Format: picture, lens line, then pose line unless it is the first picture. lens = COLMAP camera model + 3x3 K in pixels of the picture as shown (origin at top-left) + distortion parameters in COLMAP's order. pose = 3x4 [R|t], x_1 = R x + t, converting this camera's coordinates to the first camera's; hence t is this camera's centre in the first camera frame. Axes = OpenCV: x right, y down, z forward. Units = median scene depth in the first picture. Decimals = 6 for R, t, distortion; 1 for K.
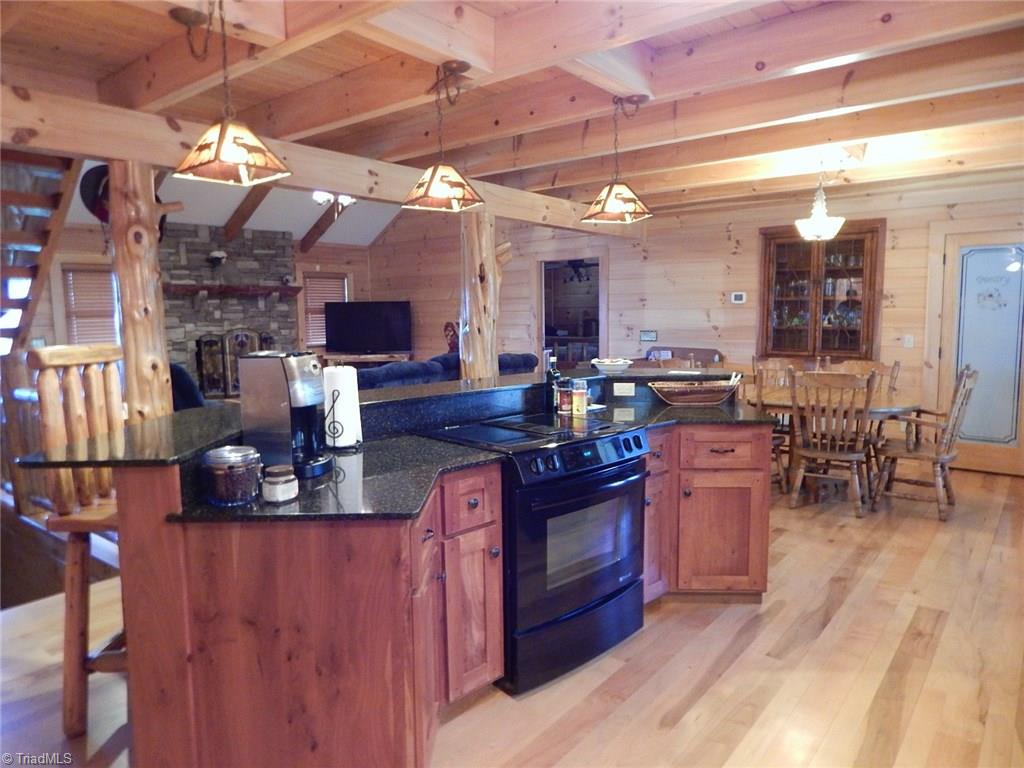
lens RADIAL K [[680.3, 0, 517.2], [0, 680.3, 375.9], [0, 0, 1]] dist [-0.002666, -0.000738]
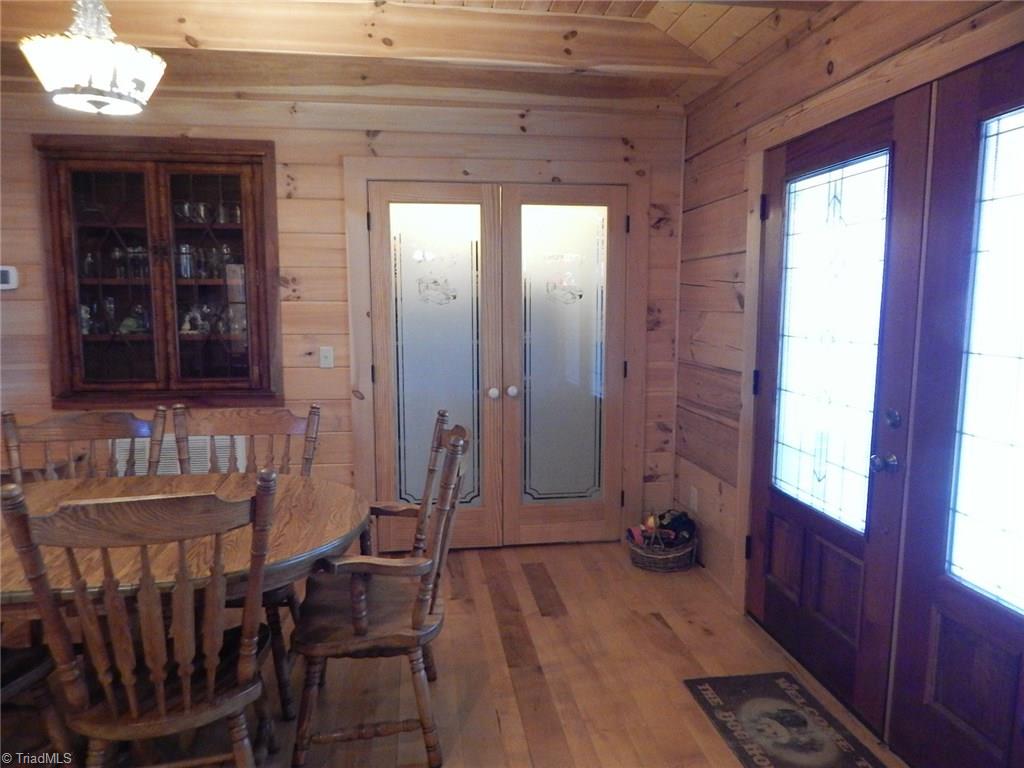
lens RADIAL K [[678.0, 0, 513.8], [0, 678.0, 383.1], [0, 0, 1]] dist [0.000291, -0.000515]
pose [[0.687015, -0.079640, 0.722266, 0.188175], [0.066715, 0.996691, 0.046441, -0.032462], [-0.723574, 0.016280, 0.690055, 0.343855]]
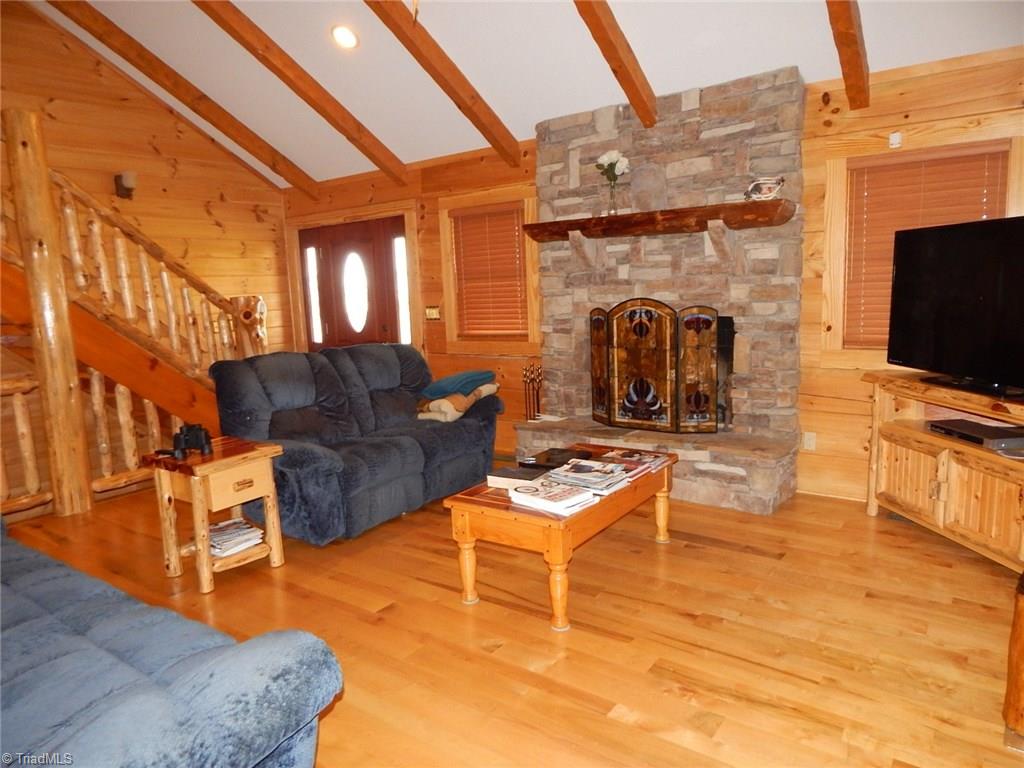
lens RADIAL K [[678.0, 0, 513.8], [0, 678.0, 383.1], [0, 0, 1]] dist [0.000291, -0.000515]
pose [[0.043280, 0.156766, -0.986687, 0.109266], [-0.058991, 0.986290, 0.154116, -0.084425], [0.997320, 0.051535, 0.051934, 0.925528]]
